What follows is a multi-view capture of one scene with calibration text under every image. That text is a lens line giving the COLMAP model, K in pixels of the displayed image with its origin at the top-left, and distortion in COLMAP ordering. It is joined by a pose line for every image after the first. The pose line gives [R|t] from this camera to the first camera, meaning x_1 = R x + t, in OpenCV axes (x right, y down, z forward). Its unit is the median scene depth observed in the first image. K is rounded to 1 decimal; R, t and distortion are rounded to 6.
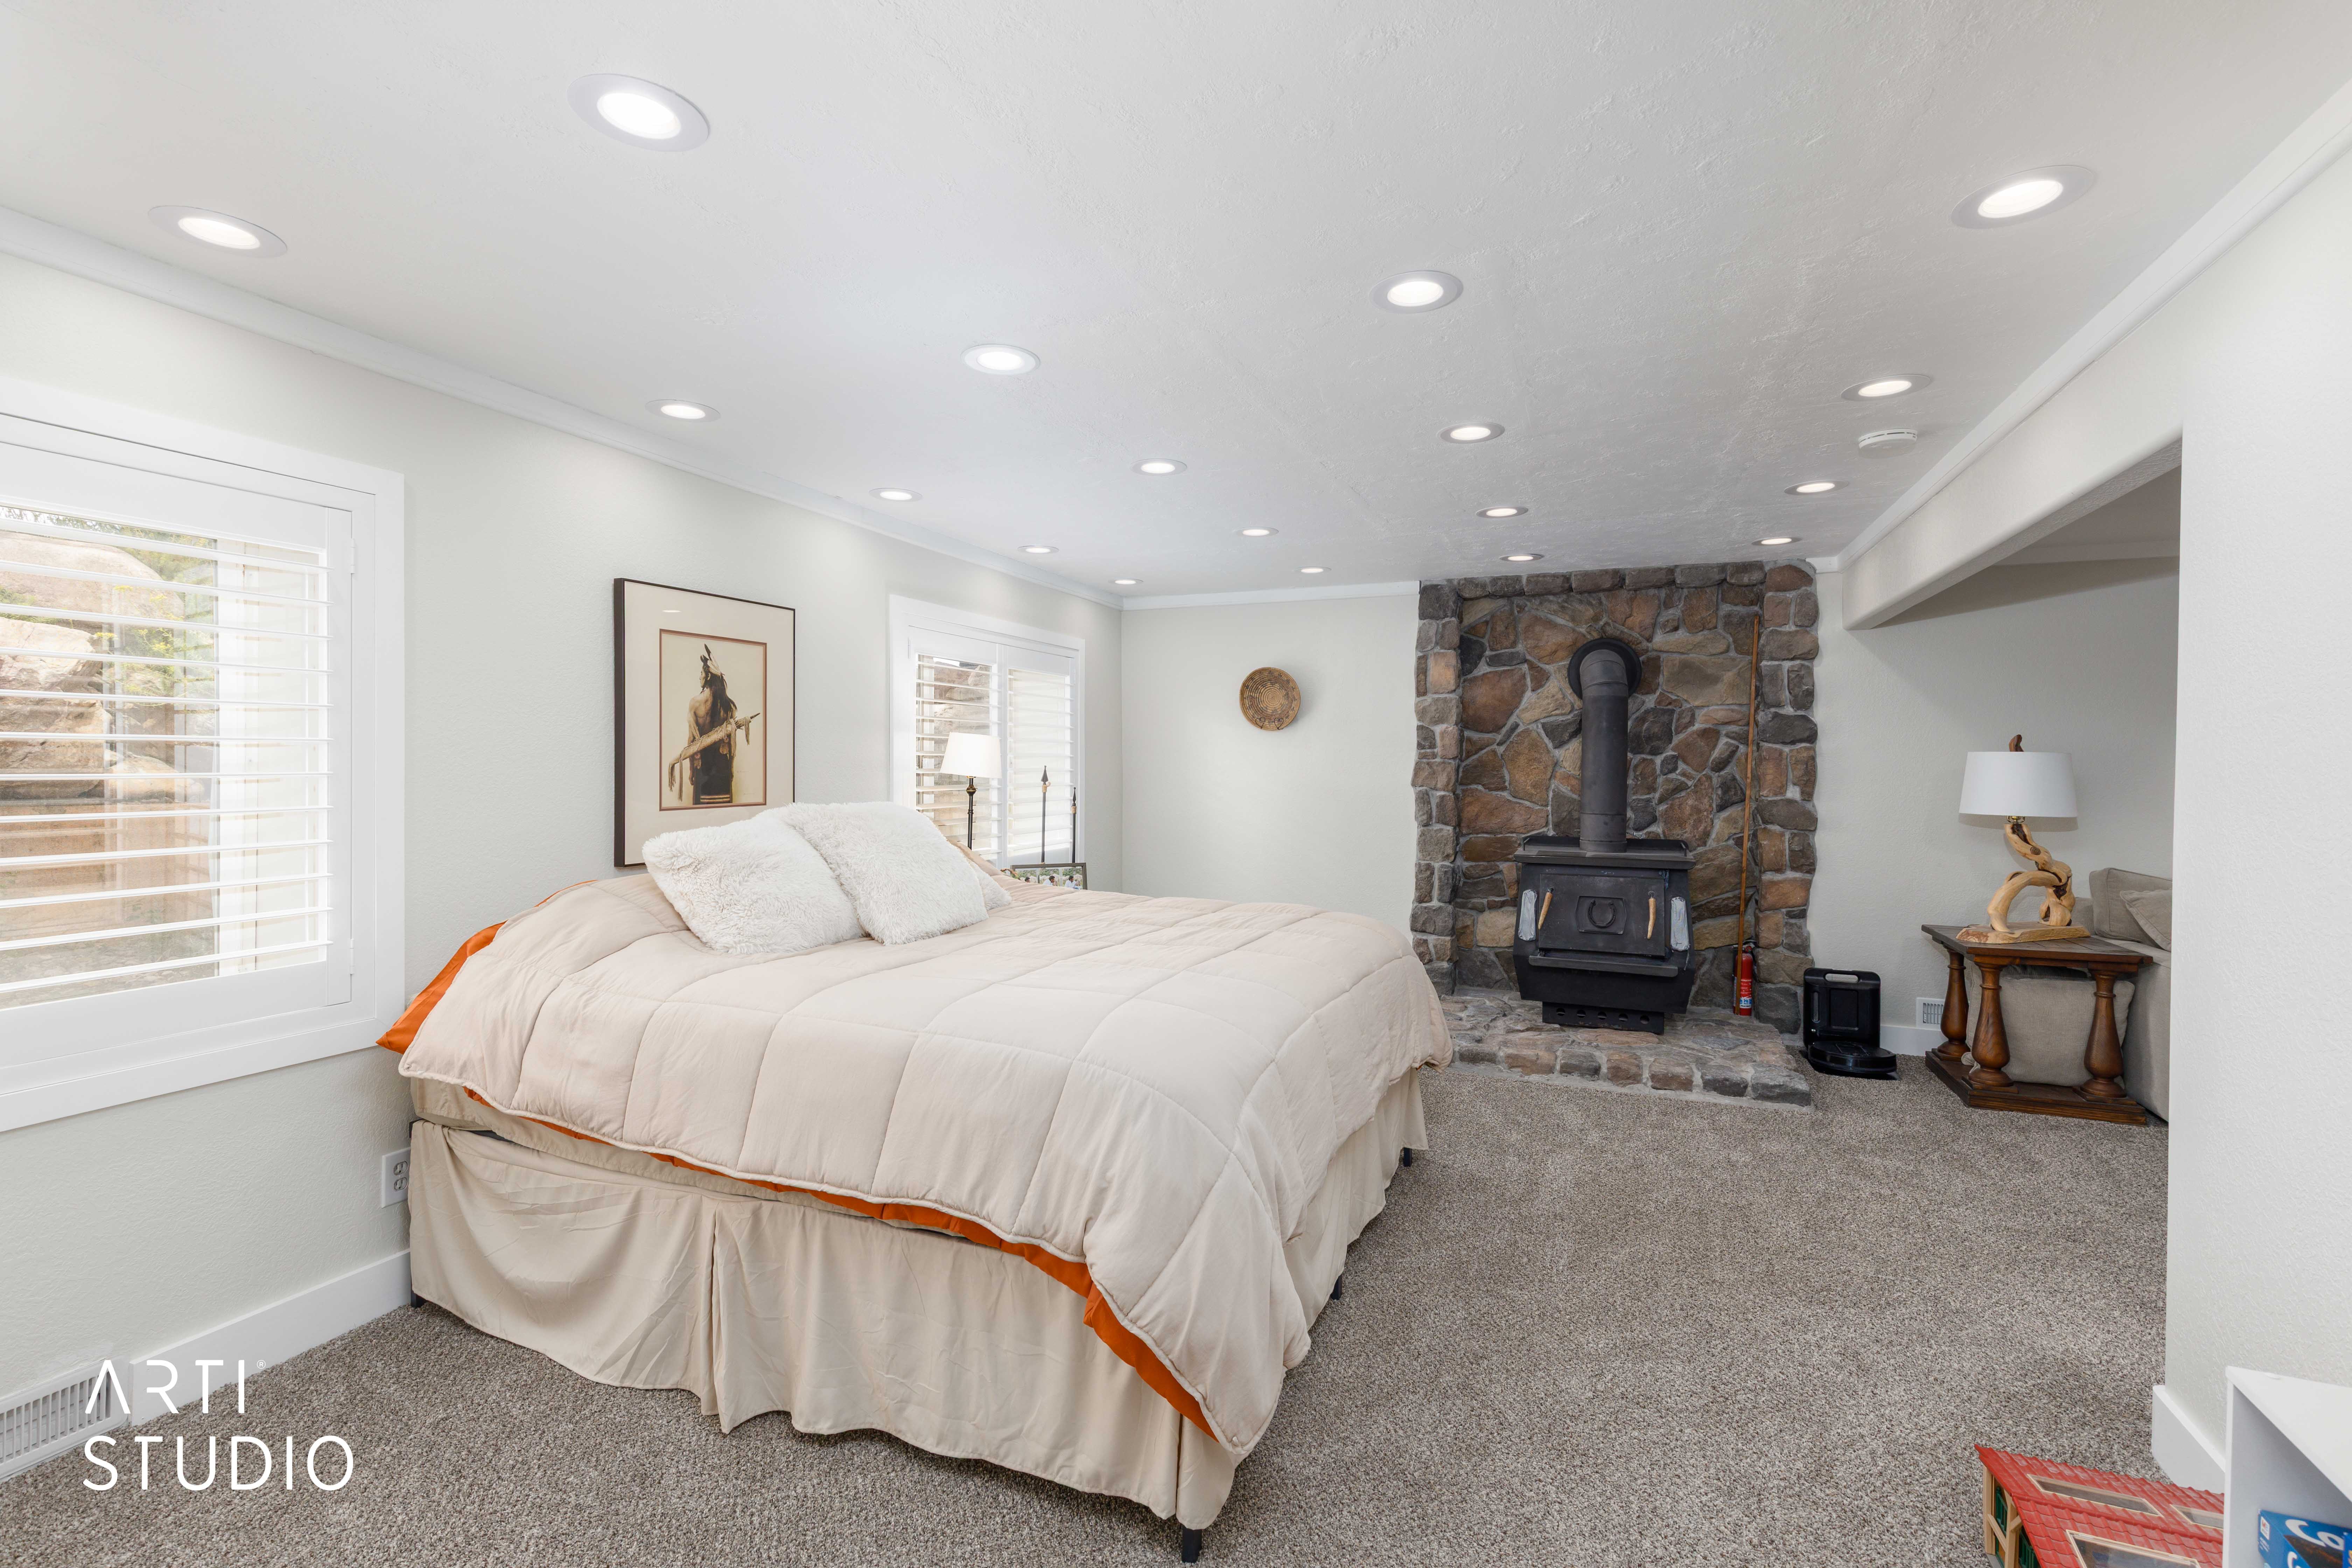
lens RADIAL K [[1055.7, 0, 1178.3], [0, 1055.7, 771.0], [0, 0, 1]] dist [0.012051, -0.003633]
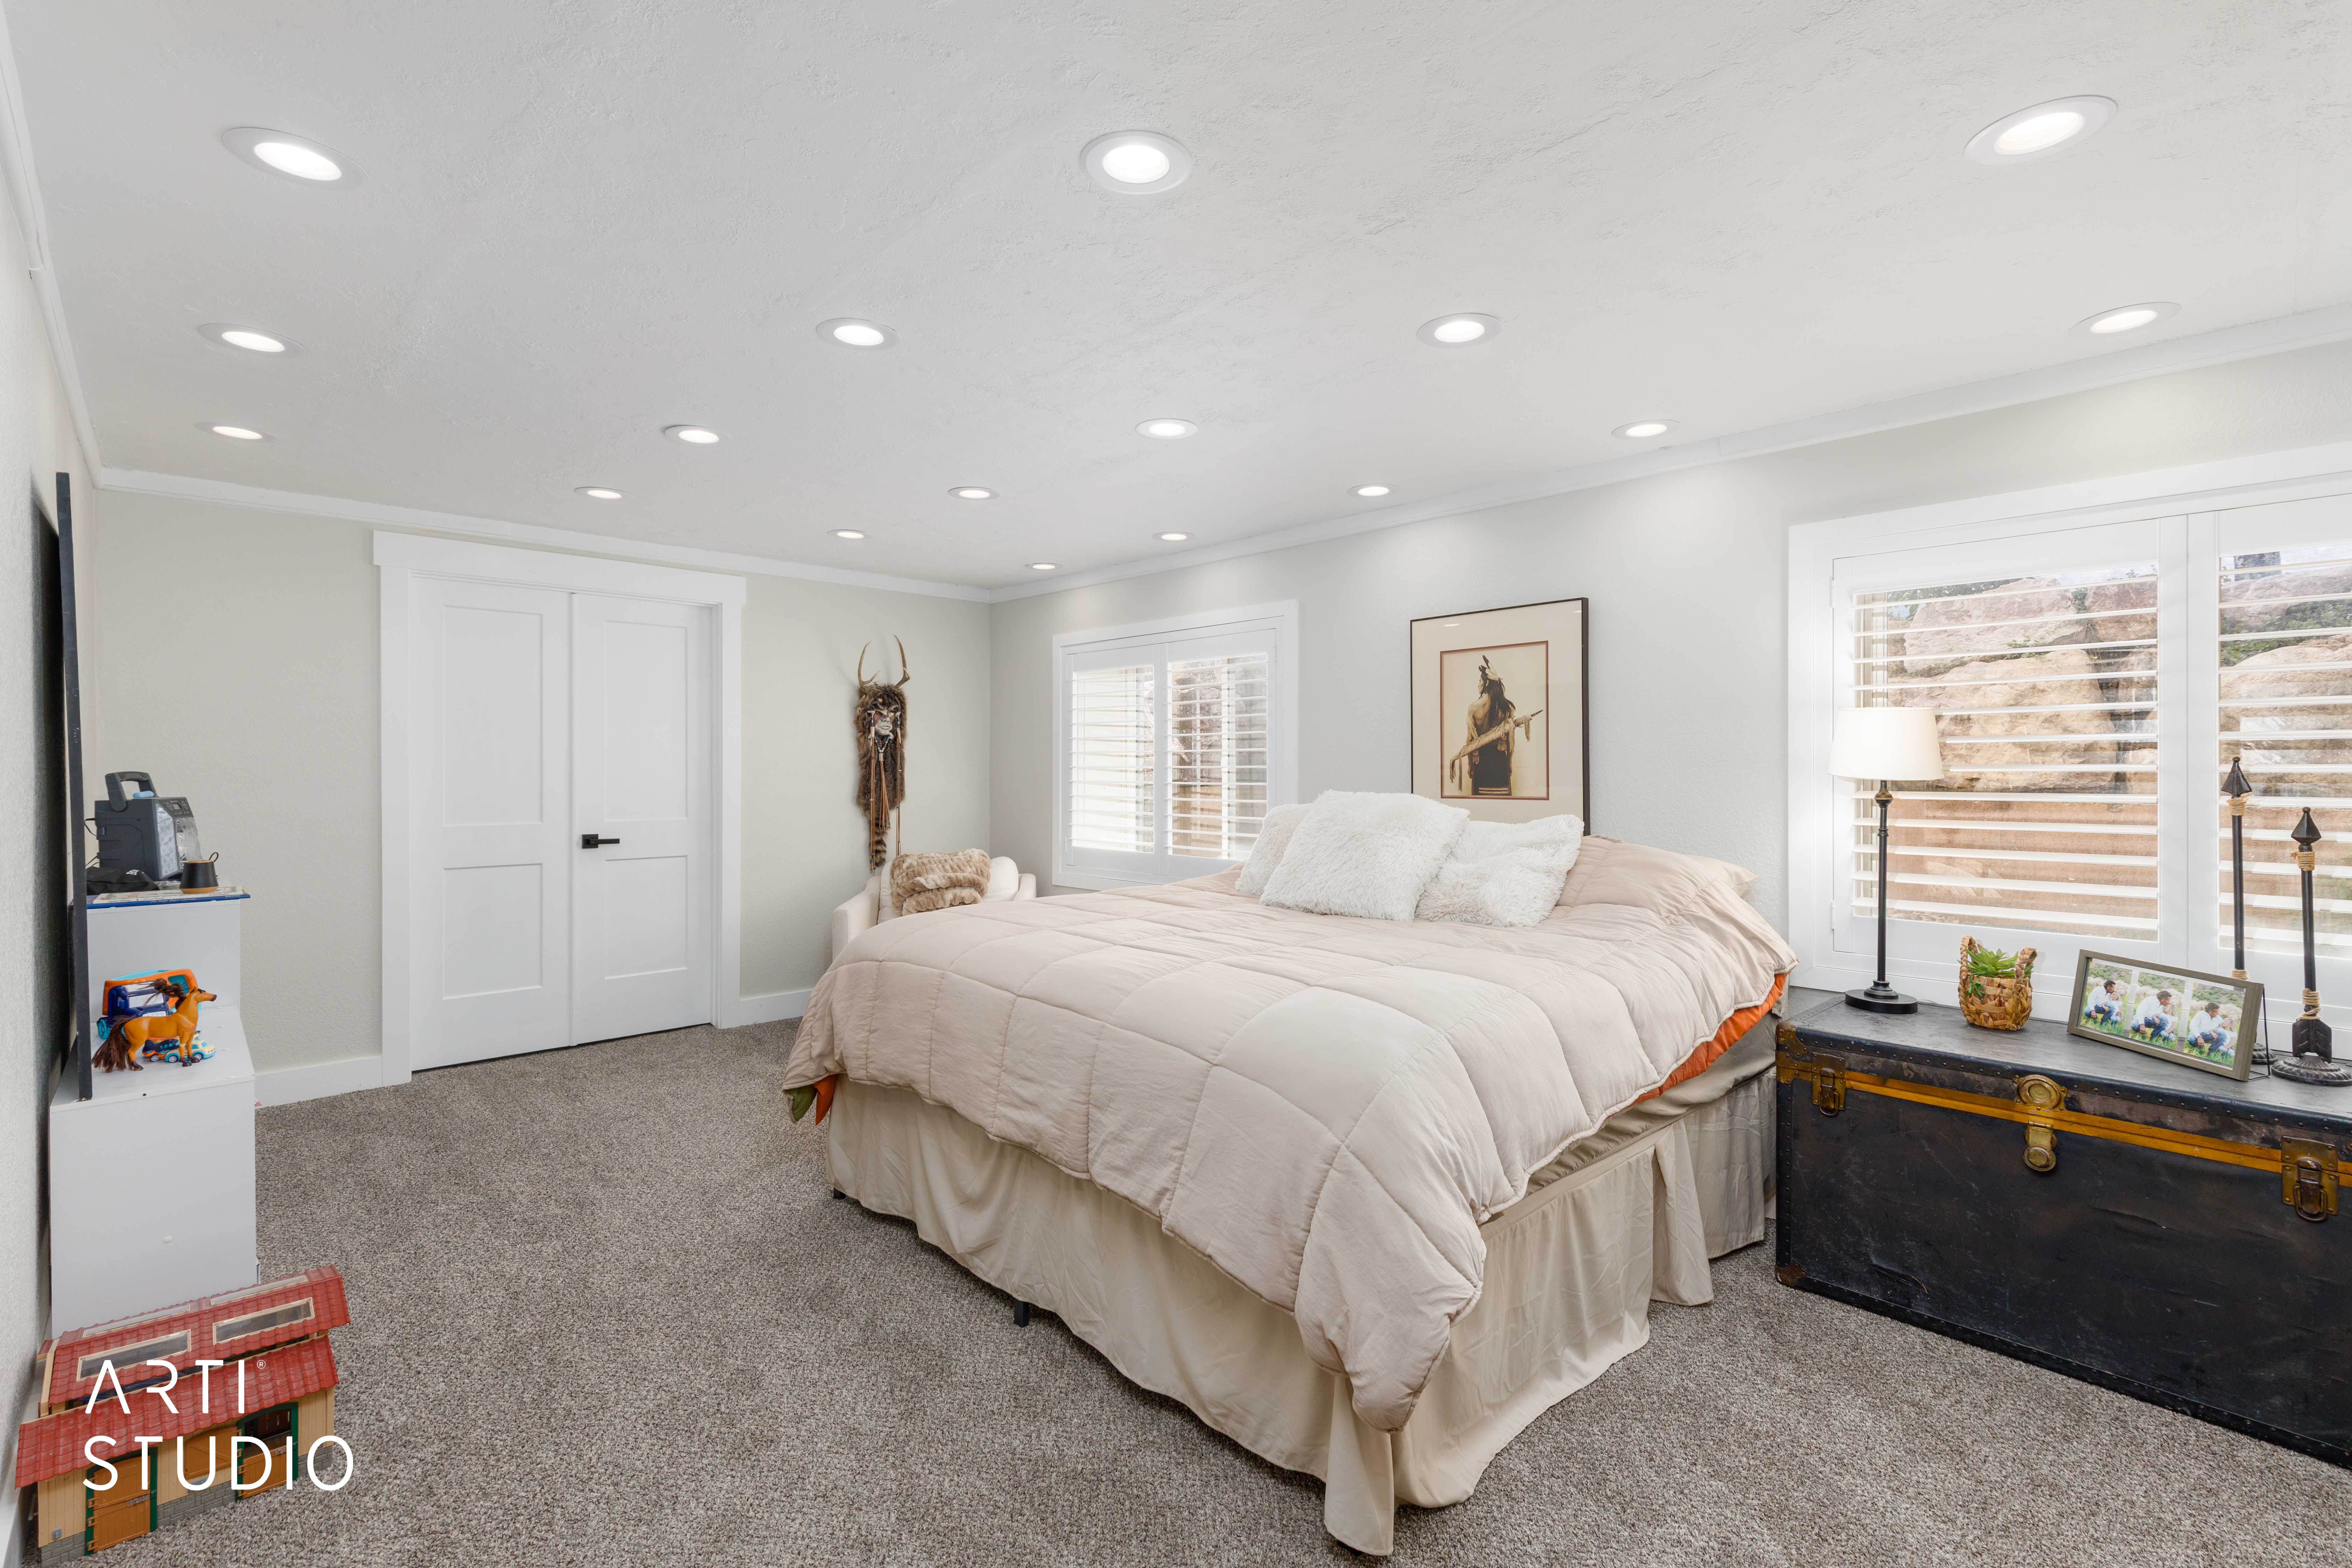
lens RADIAL K [[1055.7, 0, 1171.7], [0, 1055.7, 775.4], [0, 0, 1]] dist [0.012051, -0.003633]
pose [[-0.422268, 0.000791, -0.906471, 0.723760], [-0.012357, 0.999902, 0.006629, 0.006535], [0.906387, 0.014001, -0.422216, 1.166149]]
